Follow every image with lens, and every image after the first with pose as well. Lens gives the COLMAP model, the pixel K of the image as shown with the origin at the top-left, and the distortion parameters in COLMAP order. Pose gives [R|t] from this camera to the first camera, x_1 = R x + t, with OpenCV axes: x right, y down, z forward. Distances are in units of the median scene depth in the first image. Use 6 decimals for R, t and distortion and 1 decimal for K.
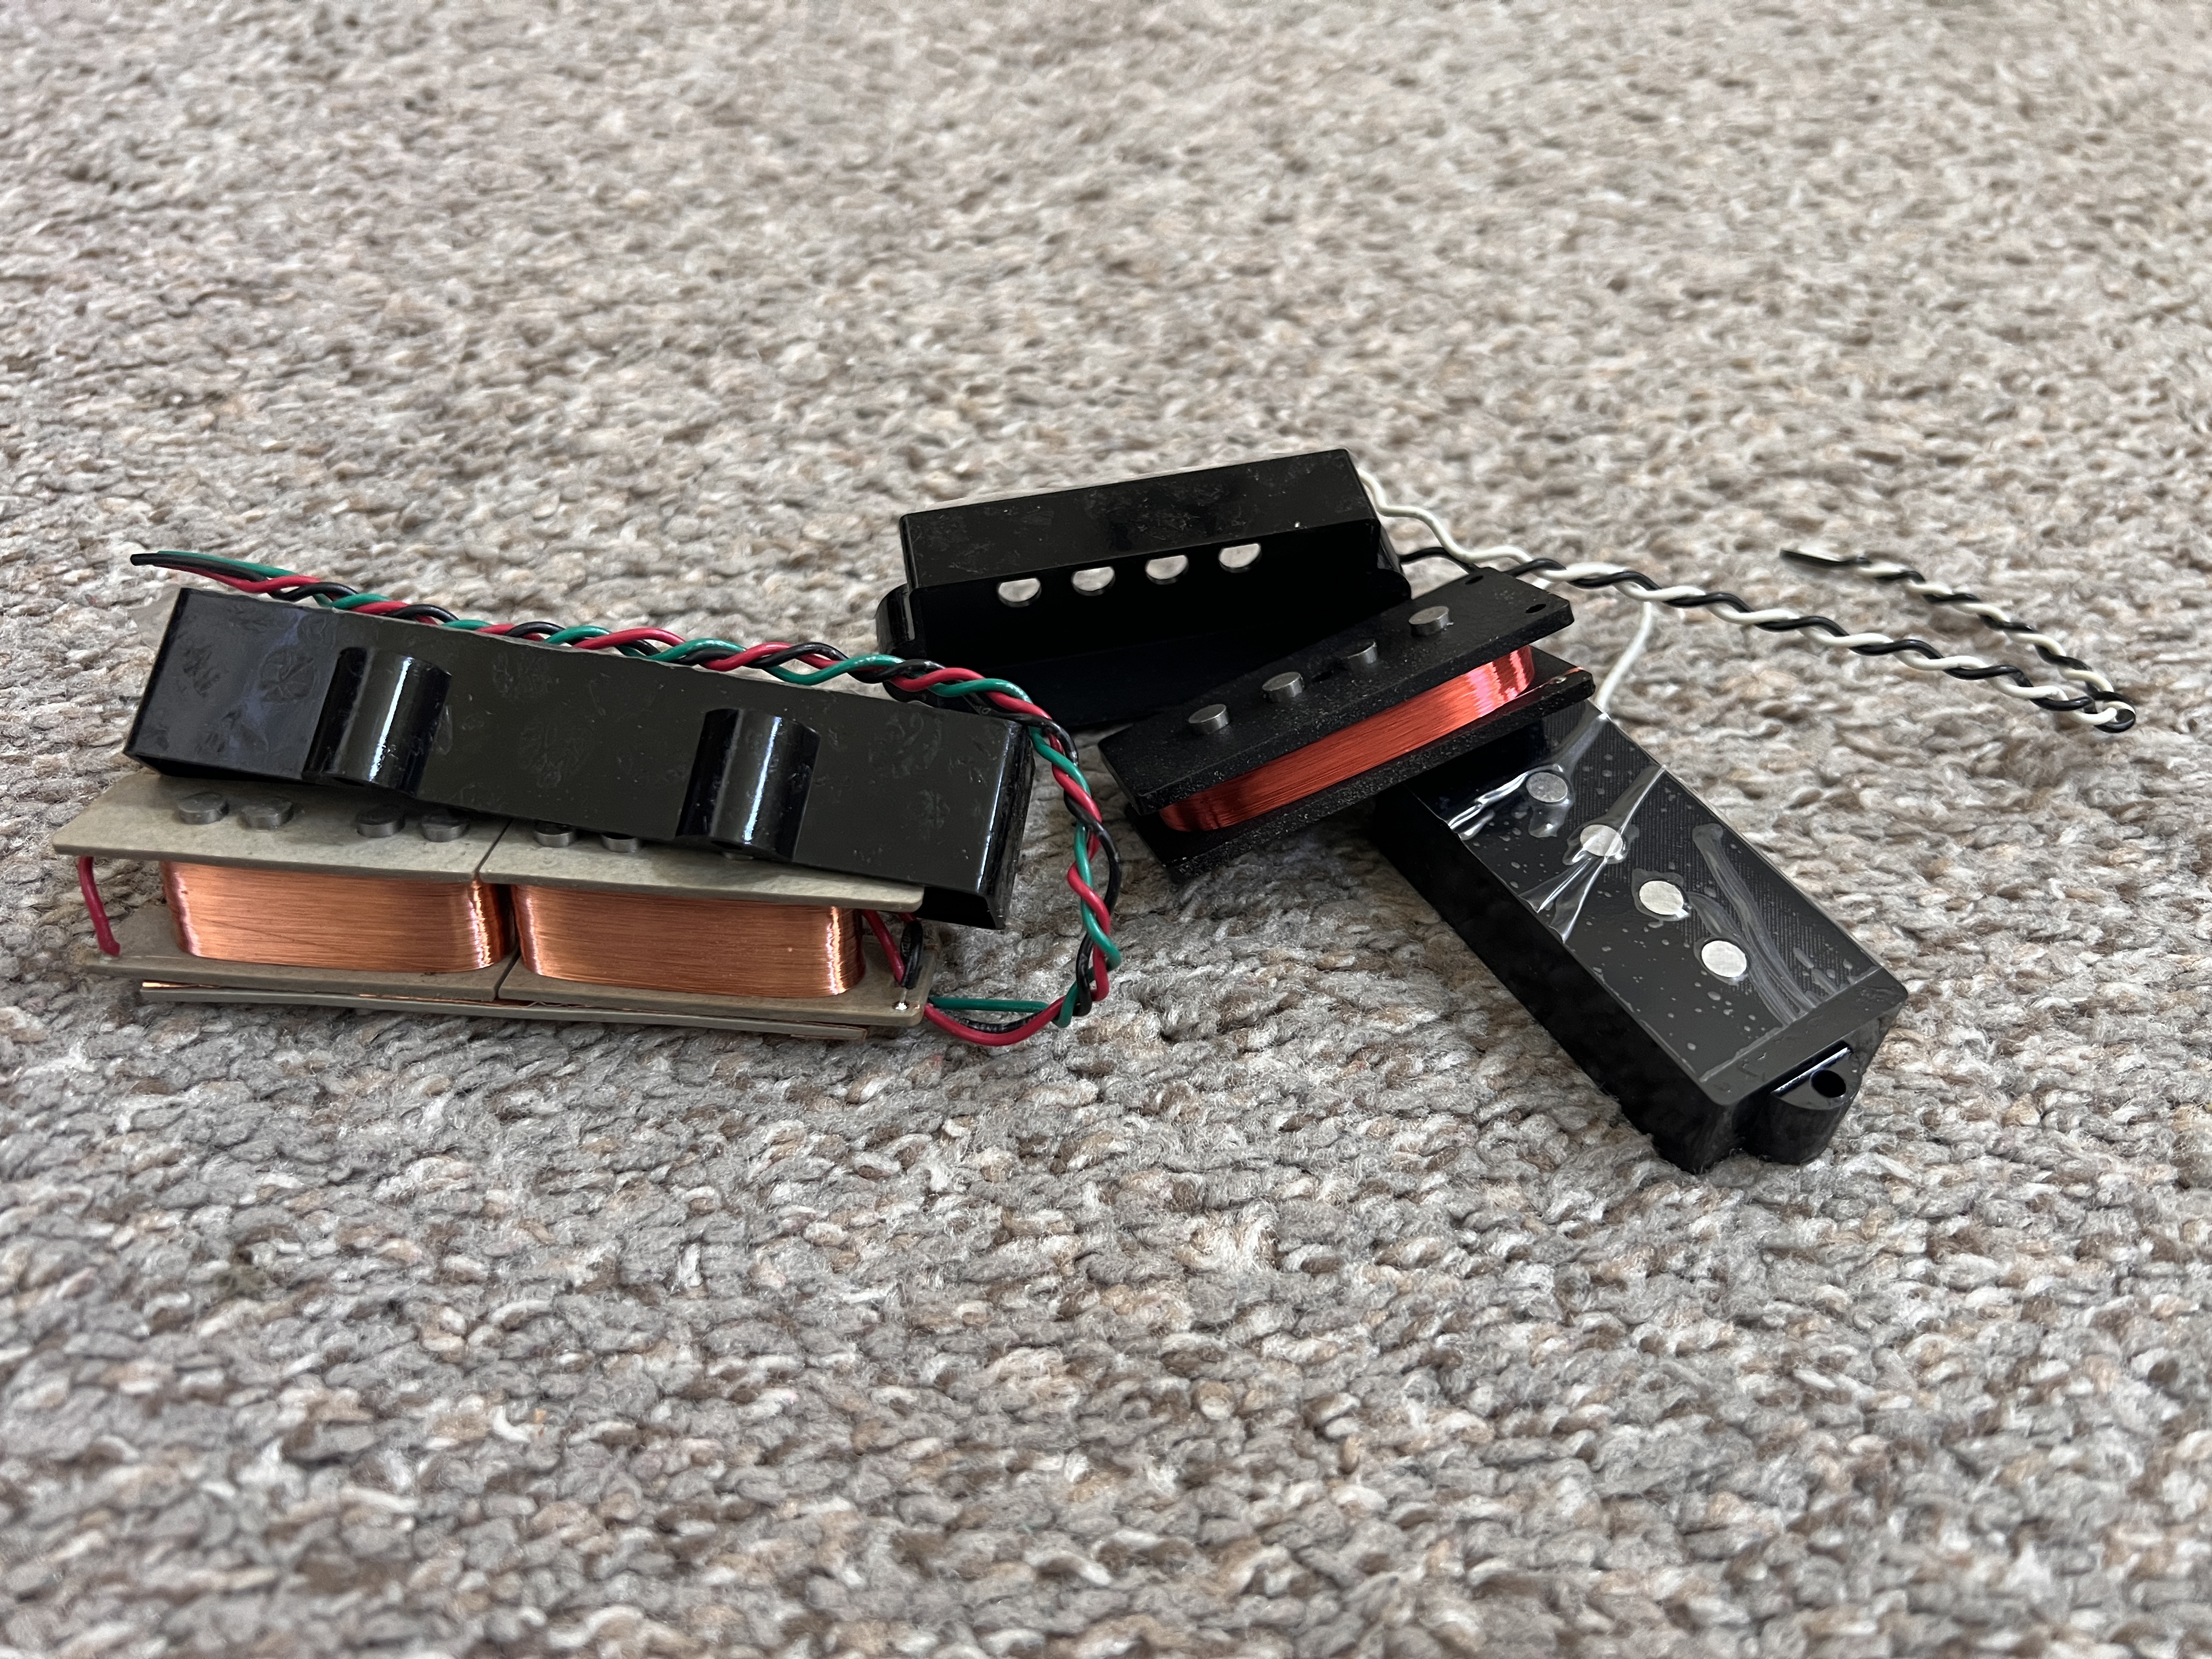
lens RADIAL K [[1703.6, 0, 1130.0], [0, 1703.6, 828.8], [0, 0, 1]] dist [0.004989, -0.022562]
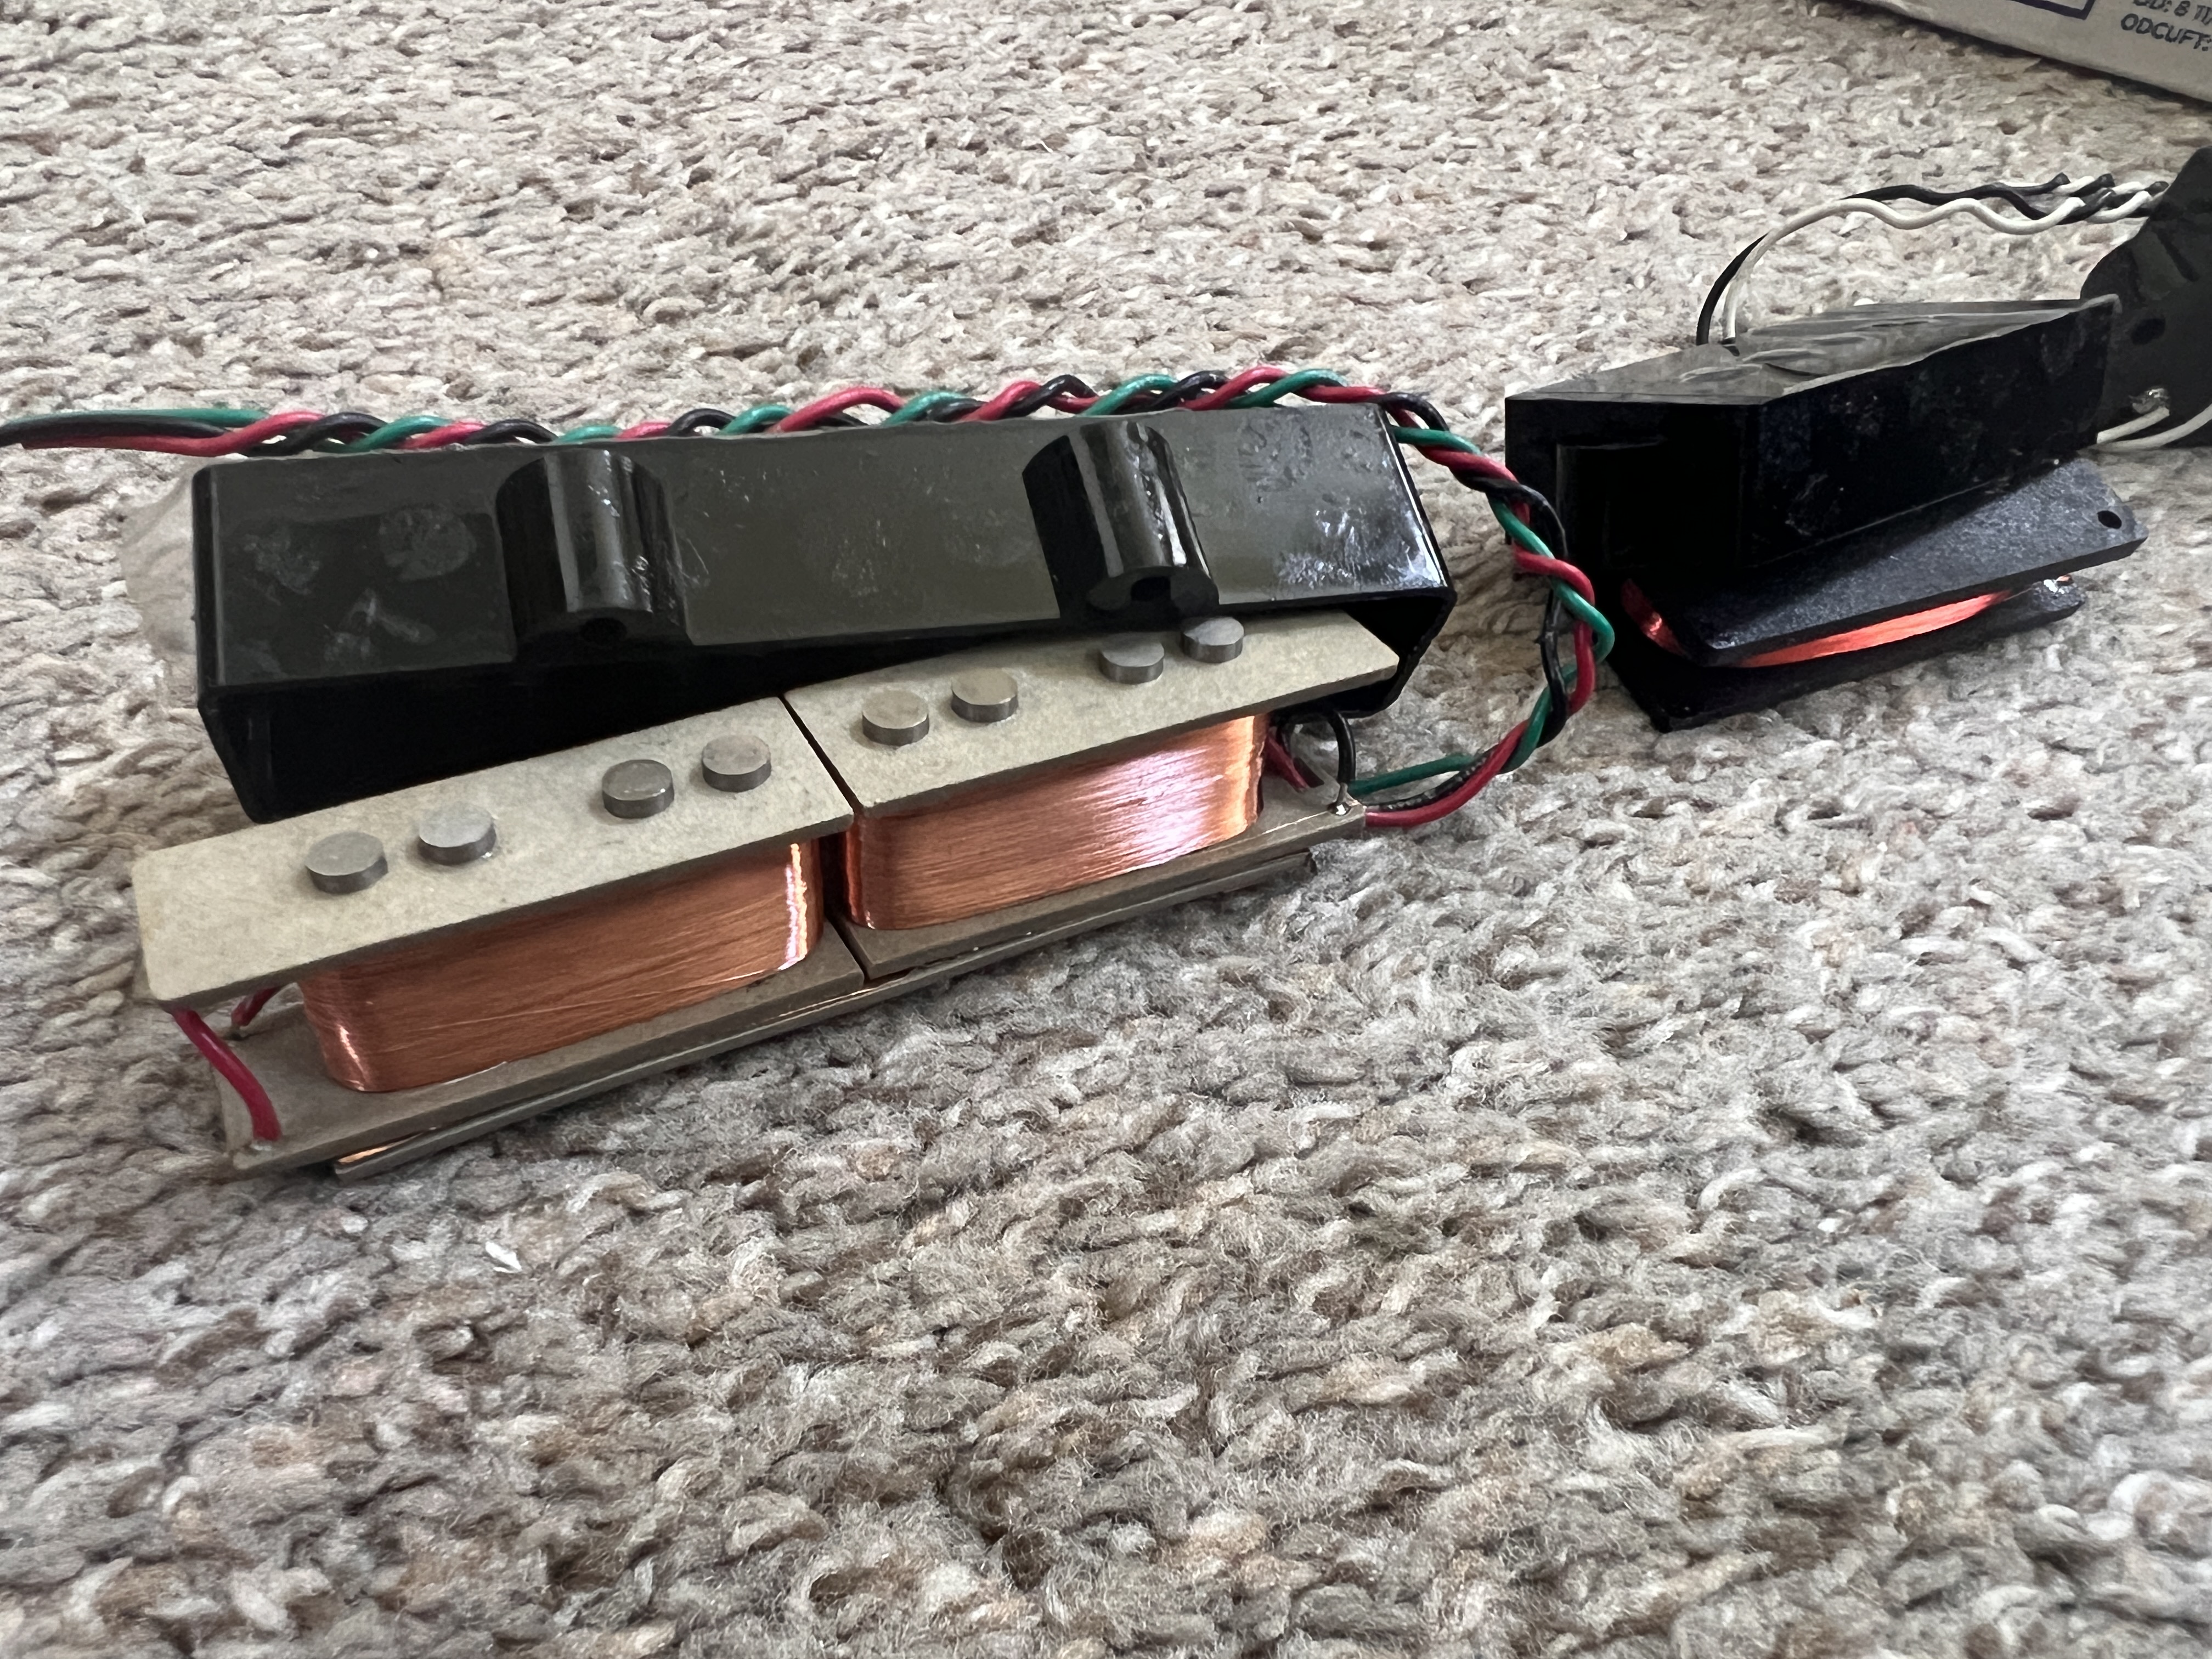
lens RADIAL K [[1744.9, 0, 1003.3], [0, 1744.9, 939.4], [0, 0, 1]] dist [-0.009049, 0.007584]
pose [[0.956326, -0.190184, 0.221970, -0.717640], [0.180222, 0.981509, 0.064497, 0.054305], [-0.230132, -0.021676, 0.972918, 0.270373]]
